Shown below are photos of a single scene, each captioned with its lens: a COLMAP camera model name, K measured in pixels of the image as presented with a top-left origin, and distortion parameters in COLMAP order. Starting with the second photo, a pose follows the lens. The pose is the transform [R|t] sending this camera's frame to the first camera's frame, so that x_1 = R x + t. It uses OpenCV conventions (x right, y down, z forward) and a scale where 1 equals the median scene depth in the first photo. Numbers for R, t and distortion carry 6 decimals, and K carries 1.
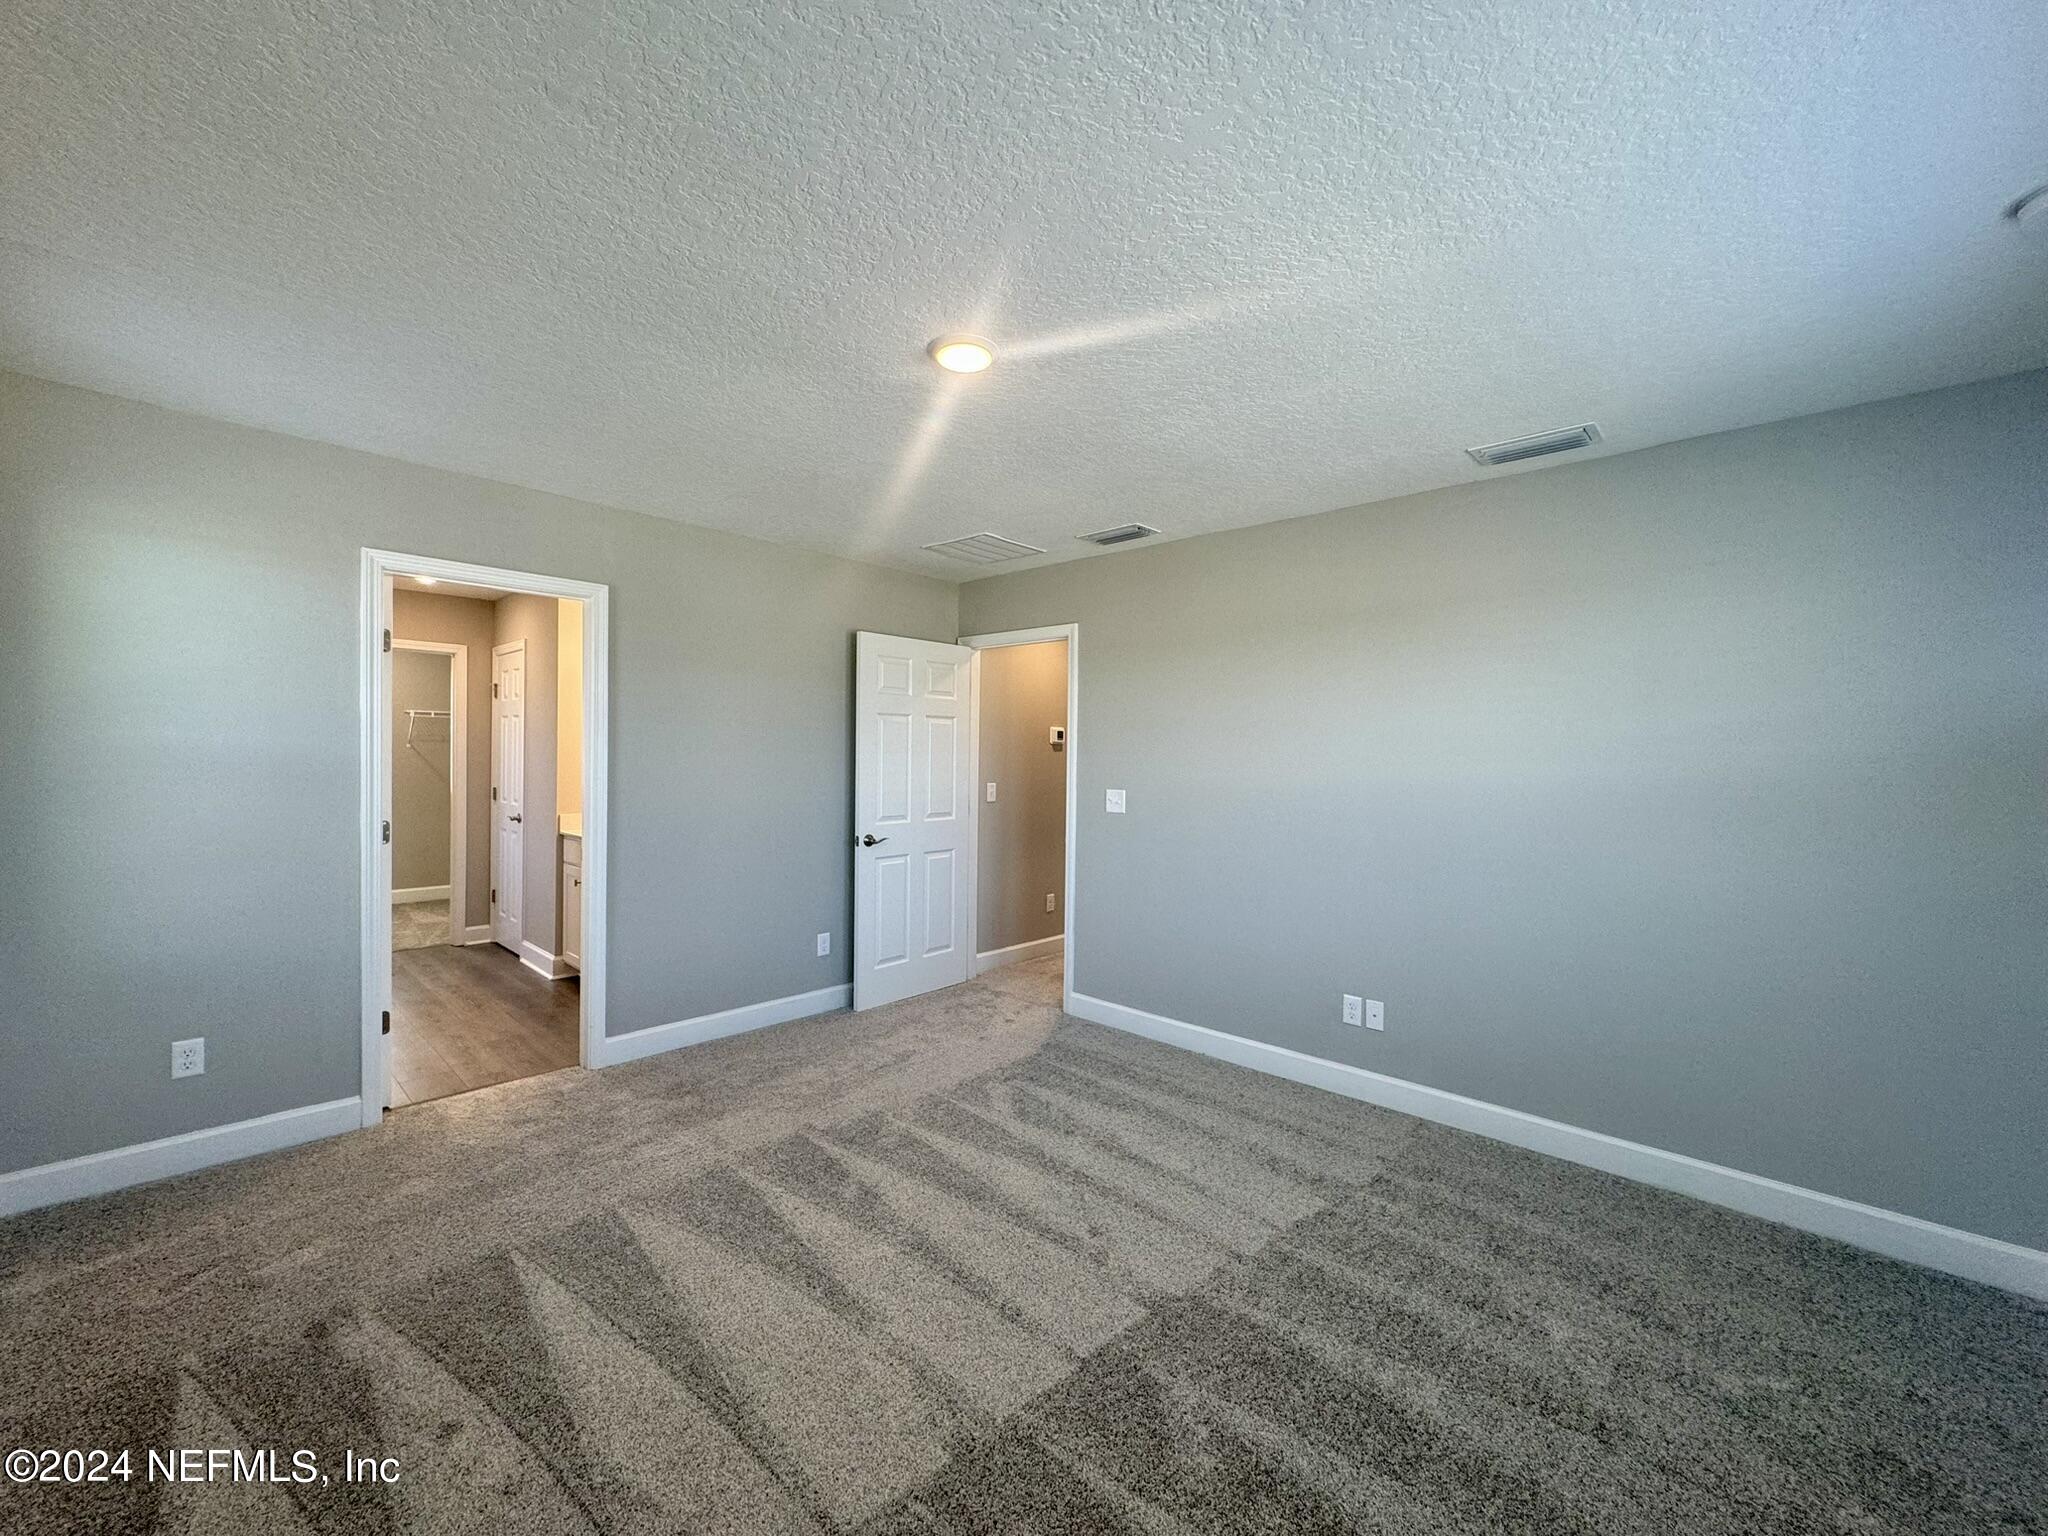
lens RADIAL K [[819.0, 0, 1017.4], [0, 819.0, 762.0], [0, 0, 1]] dist [-0.004181, 0.001122]
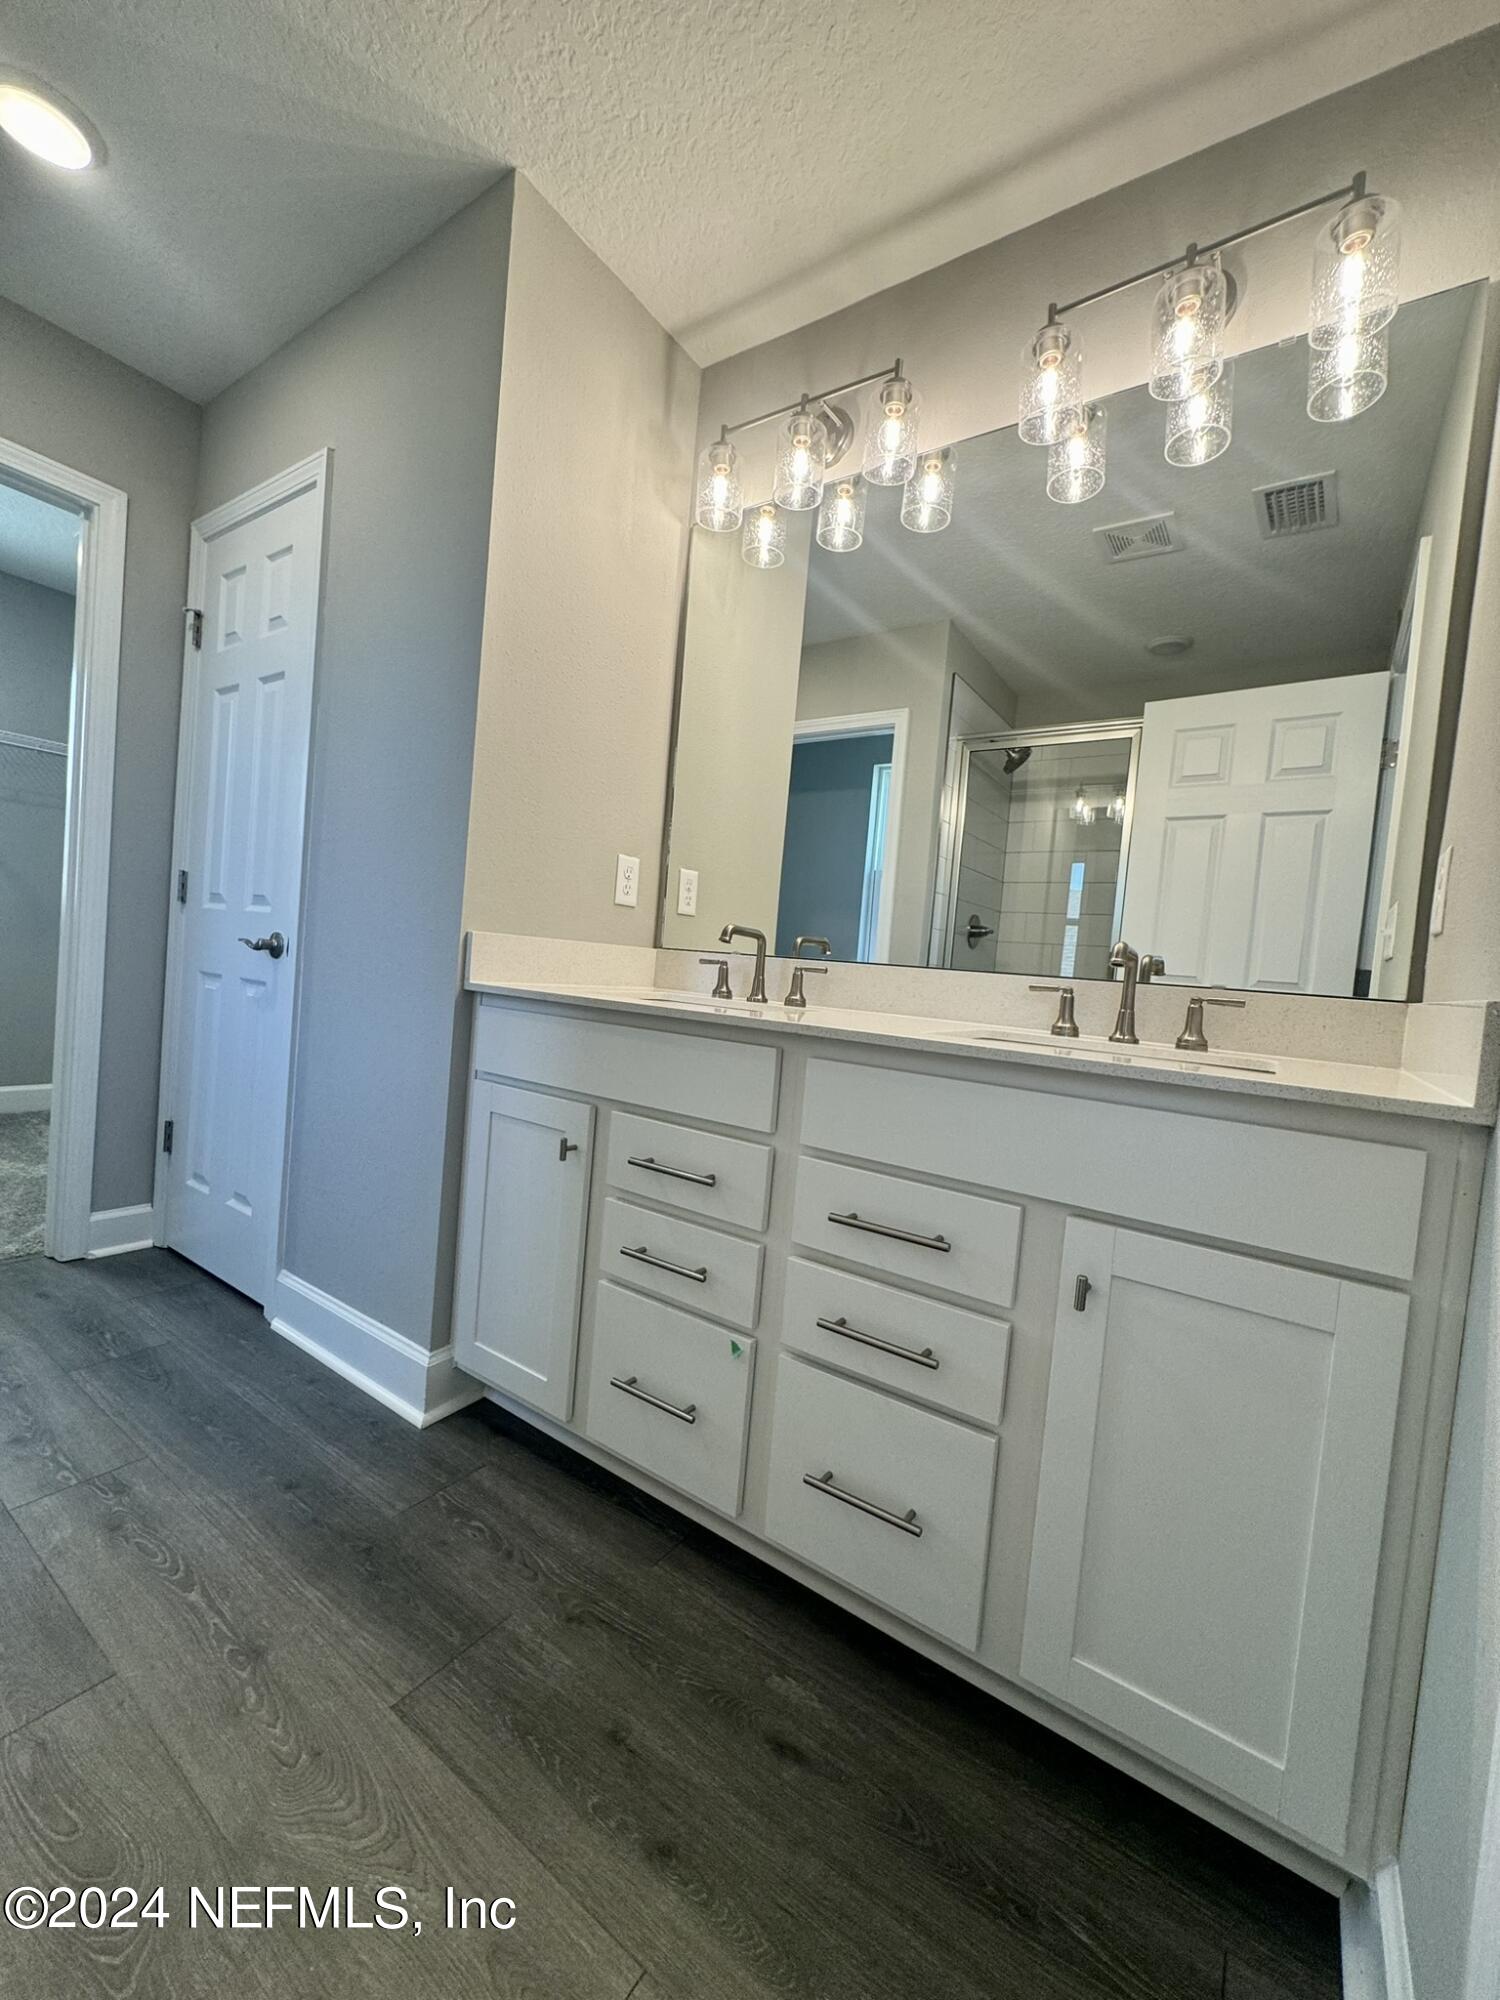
lens RADIAL K [[799.8, 0, 750.9], [0, 799.8, 990.6], [0, 0, 1]] dist [-0.004181, 0.001122]
pose [[0.983342, 0.061120, 0.171179, -0.460869], [-0.066862, 0.997370, 0.027975, 0.065744], [-0.169019, -0.038955, 0.984843, 0.606364]]
